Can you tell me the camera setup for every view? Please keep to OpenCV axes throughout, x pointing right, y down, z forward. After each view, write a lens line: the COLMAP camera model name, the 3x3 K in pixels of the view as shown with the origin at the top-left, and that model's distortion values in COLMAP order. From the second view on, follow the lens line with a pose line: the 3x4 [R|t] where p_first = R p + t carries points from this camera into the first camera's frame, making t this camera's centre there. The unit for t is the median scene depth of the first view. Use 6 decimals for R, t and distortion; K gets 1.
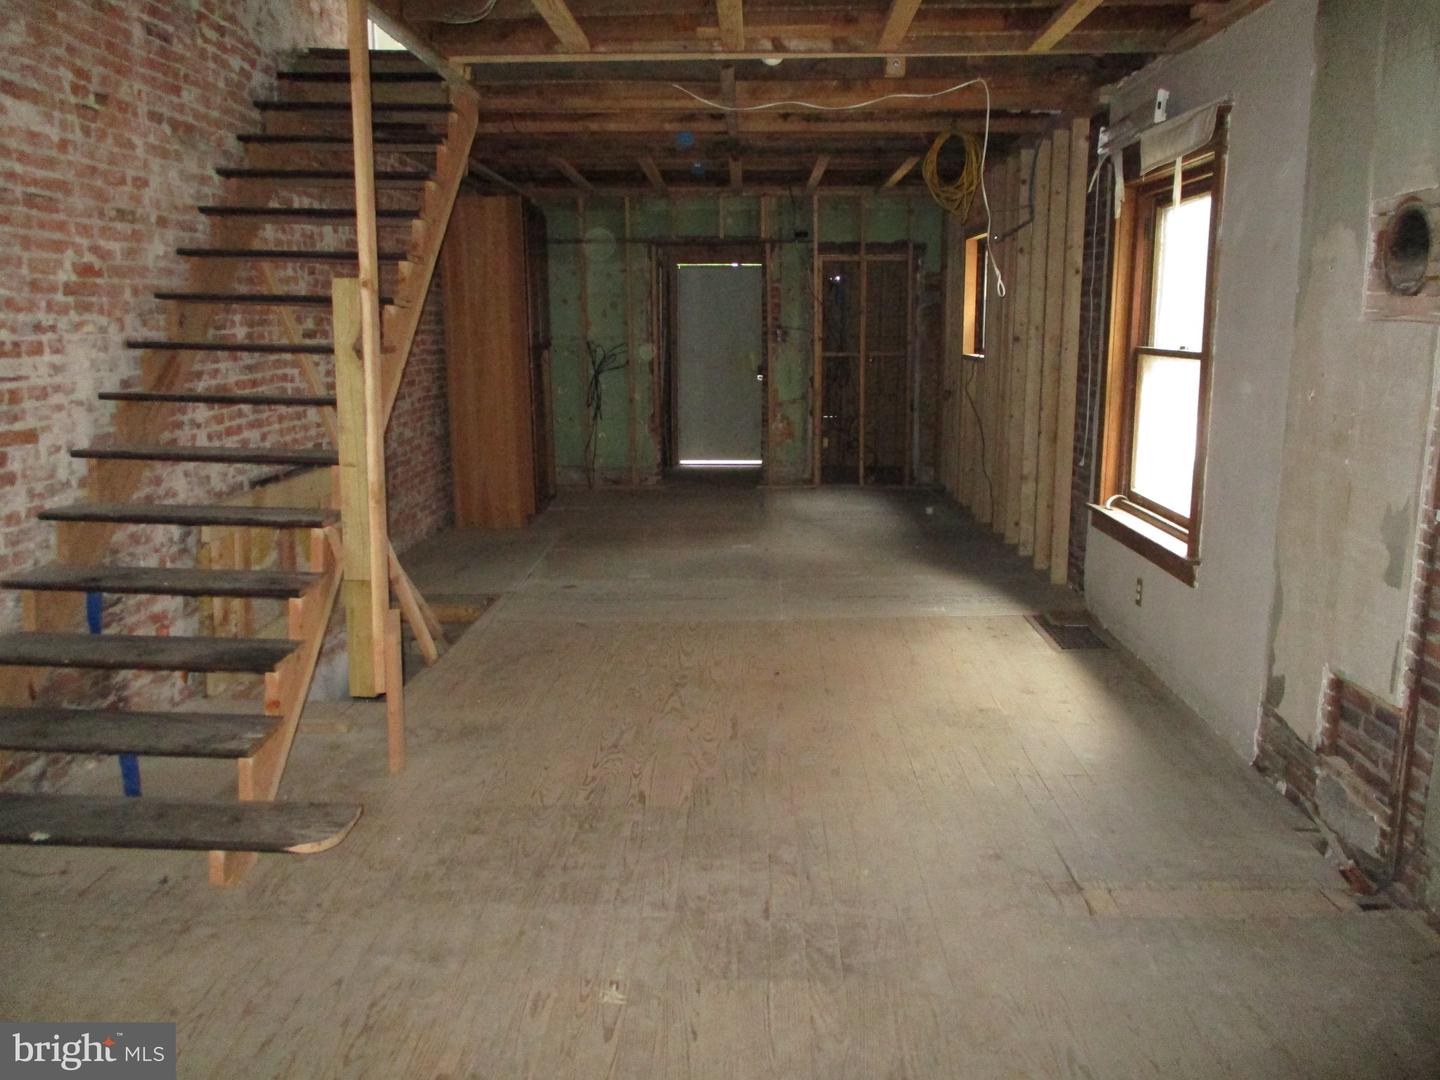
lens RADIAL K [[1198.3, 0, 717.2], [0, 1198.3, 538.2], [0, 0, 1]] dist [-0.014379, 0.002858]
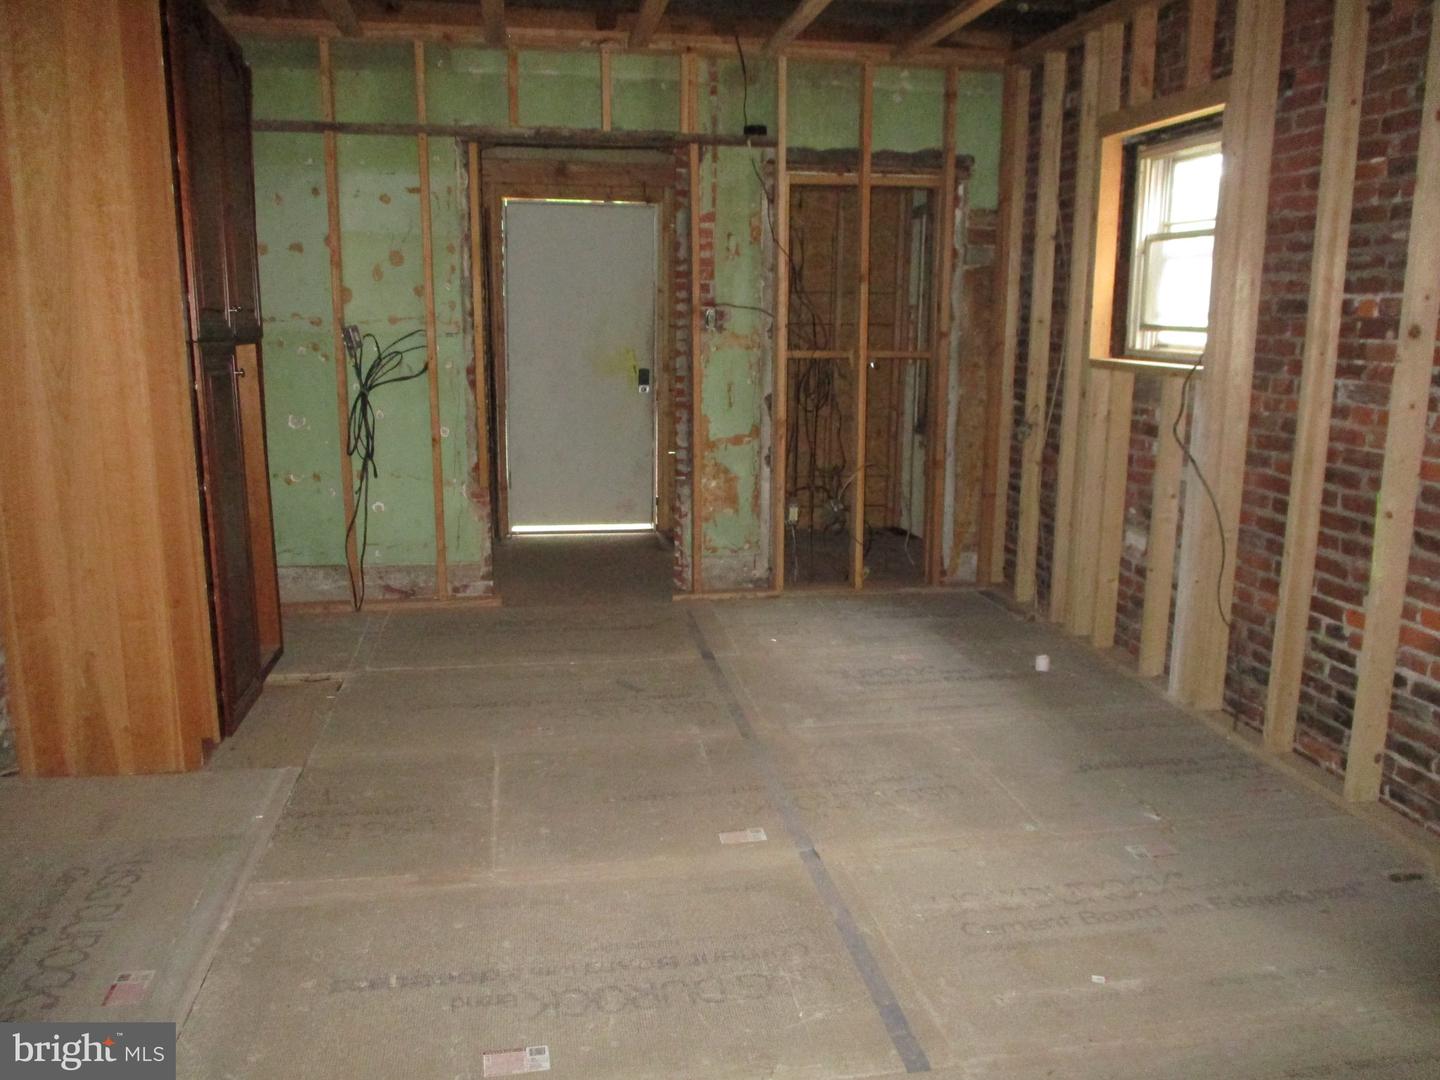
lens RADIAL K [[1198.3, 0, 725.6], [0, 1198.3, 539.0], [0, 0, 1]] dist [-0.014379, 0.002858]
pose [[0.982124, -0.022120, 0.186931, -0.046326], [0.020184, 0.999721, 0.012252, -0.077215], [-0.187150, -0.008260, 0.982297, 0.470182]]
